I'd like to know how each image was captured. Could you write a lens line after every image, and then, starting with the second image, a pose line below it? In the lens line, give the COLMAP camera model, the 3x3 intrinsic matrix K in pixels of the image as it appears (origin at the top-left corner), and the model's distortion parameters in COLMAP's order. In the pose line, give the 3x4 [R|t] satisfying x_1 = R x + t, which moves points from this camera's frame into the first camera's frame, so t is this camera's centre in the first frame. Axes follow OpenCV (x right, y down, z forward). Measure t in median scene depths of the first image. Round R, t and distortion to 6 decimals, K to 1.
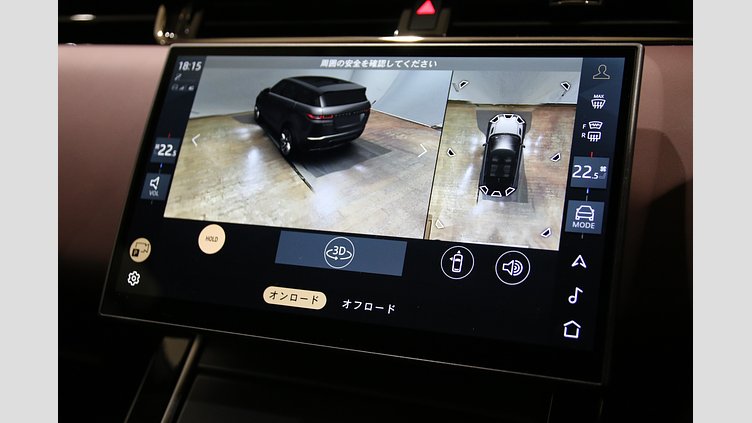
lens RADIAL K [[873.5, 0, 376.0], [0, 873.5, 211.5], [0, 0, 1]] dist [-0.002859, -0.001890]
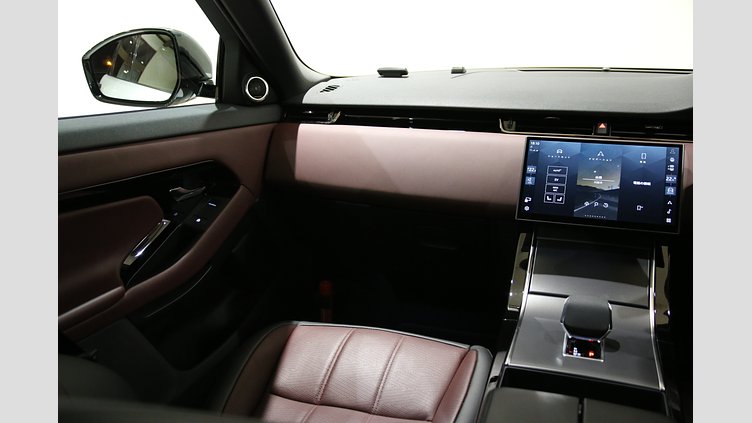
lens RADIAL K [[616.5, 0, 371.8], [0, 616.5, 220.5], [0, 0, 1]] dist [-0.073676, 0.125777]
pose [[0.998474, 0.017395, 0.052413, -1.098517], [-0.018474, 0.999626, 0.020169, 0.096922], [-0.052043, -0.021107, 0.998422, -1.446352]]
